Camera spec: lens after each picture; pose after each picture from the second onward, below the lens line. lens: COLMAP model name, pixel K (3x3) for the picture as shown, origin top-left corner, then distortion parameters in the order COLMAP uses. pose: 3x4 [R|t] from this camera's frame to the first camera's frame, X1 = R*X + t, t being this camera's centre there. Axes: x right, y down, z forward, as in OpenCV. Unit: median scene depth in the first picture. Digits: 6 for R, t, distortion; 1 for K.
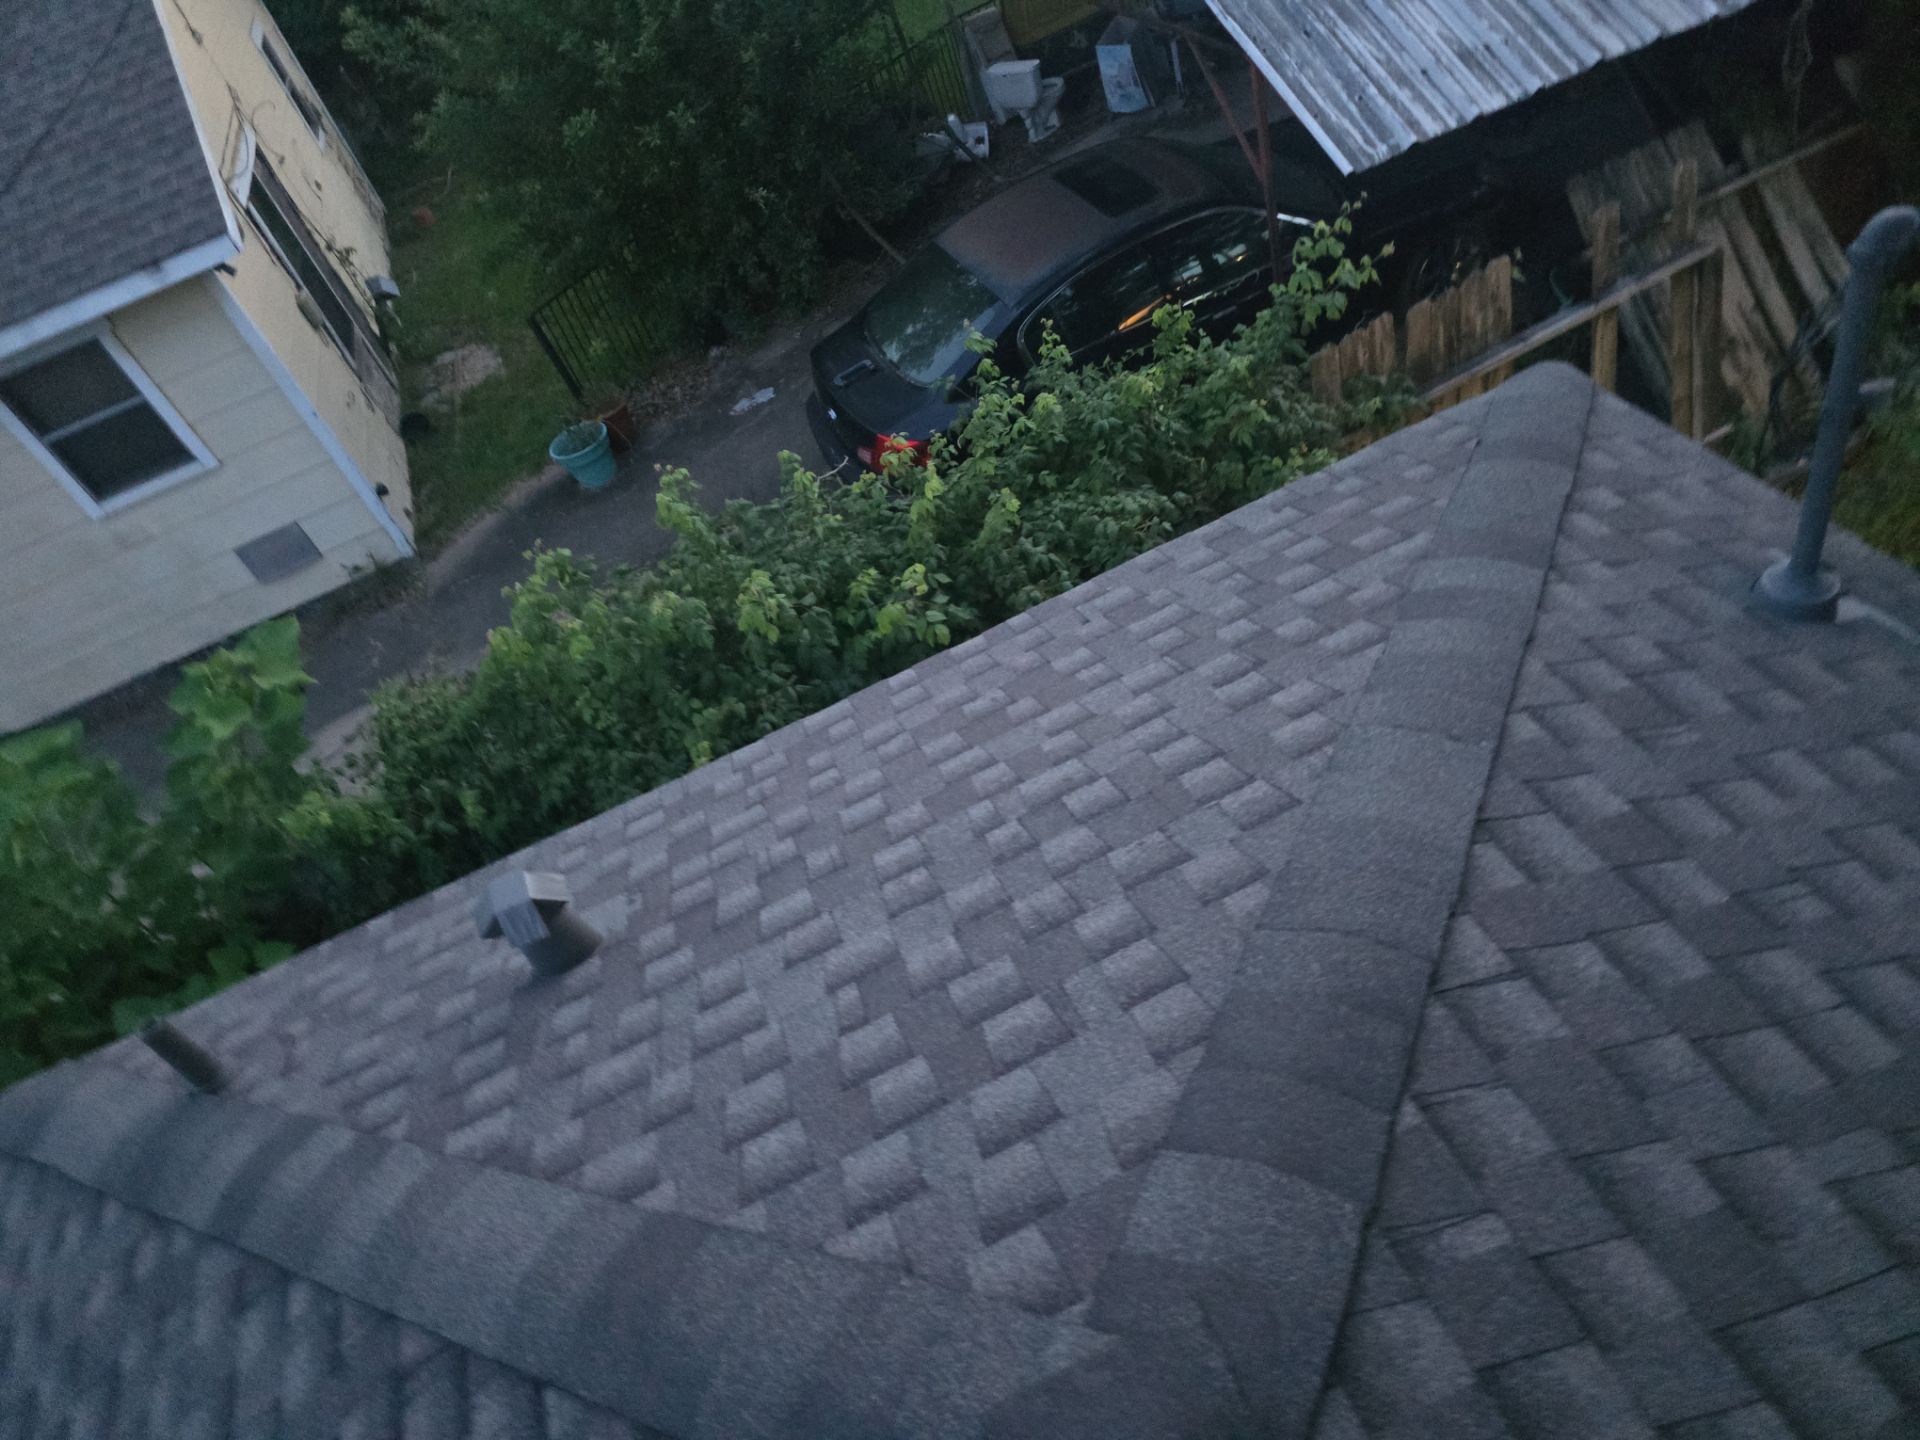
lens RADIAL K [[1273.8, 0, 956.1], [0, 1273.8, 725.6], [0, 0, 1]] dist [0.047629, -0.048854]
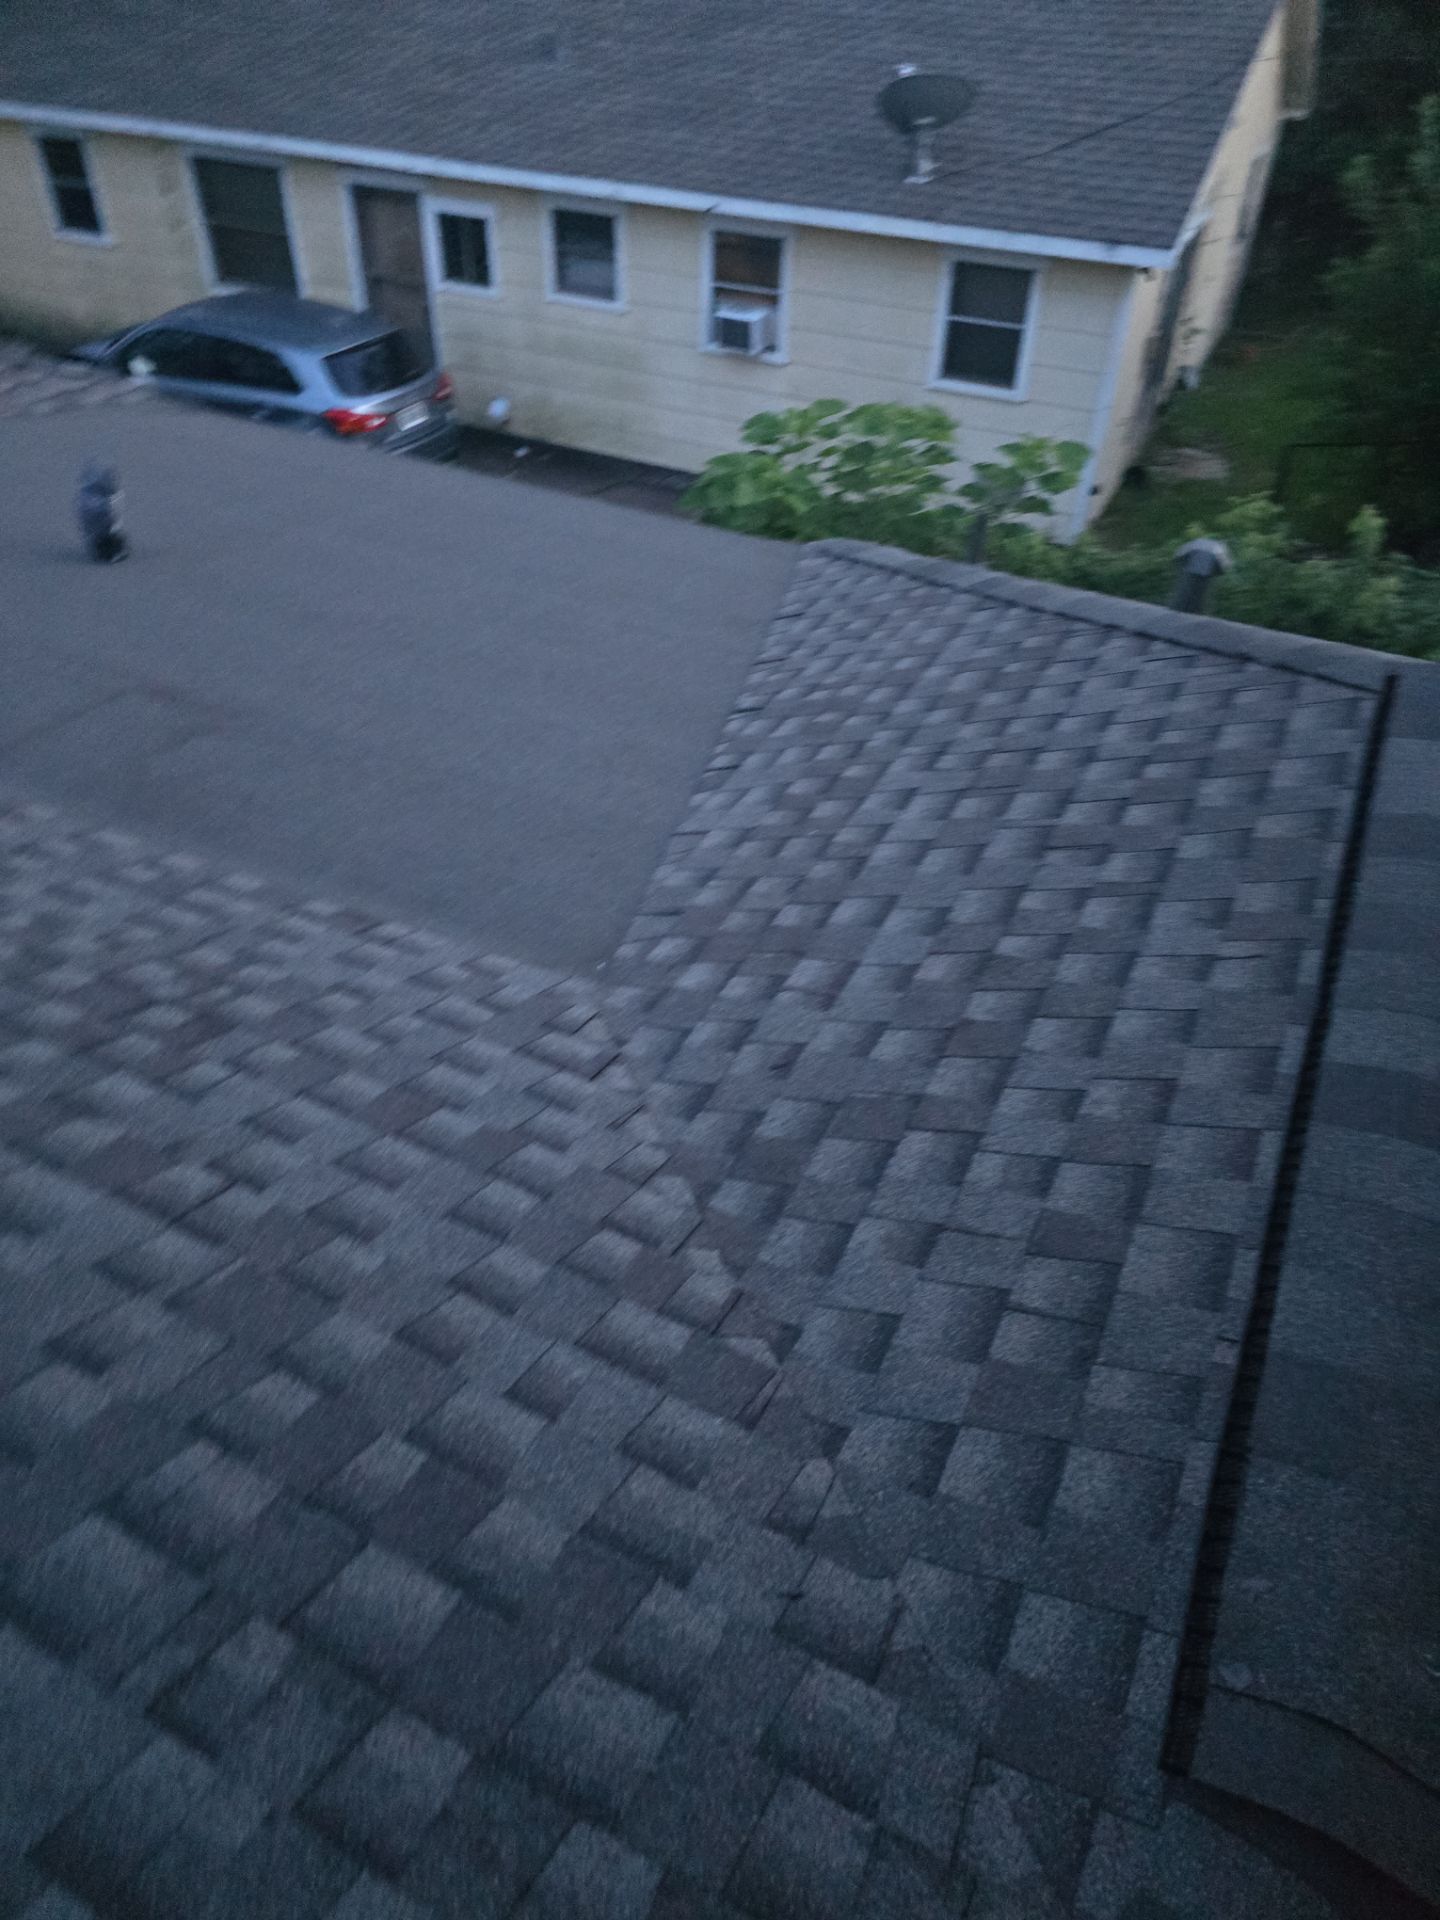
lens RADIAL K [[1273.8, 0, 721.7], [0, 1273.8, 957.4], [0, 0, 1]] dist [0.047629, -0.048854]
pose [[0.656219, 0.665316, -0.355994, 0.070777], [-0.661240, 0.734310, 0.153458, 0.234038], [0.363508, 0.134696, 0.921802, -0.257308]]
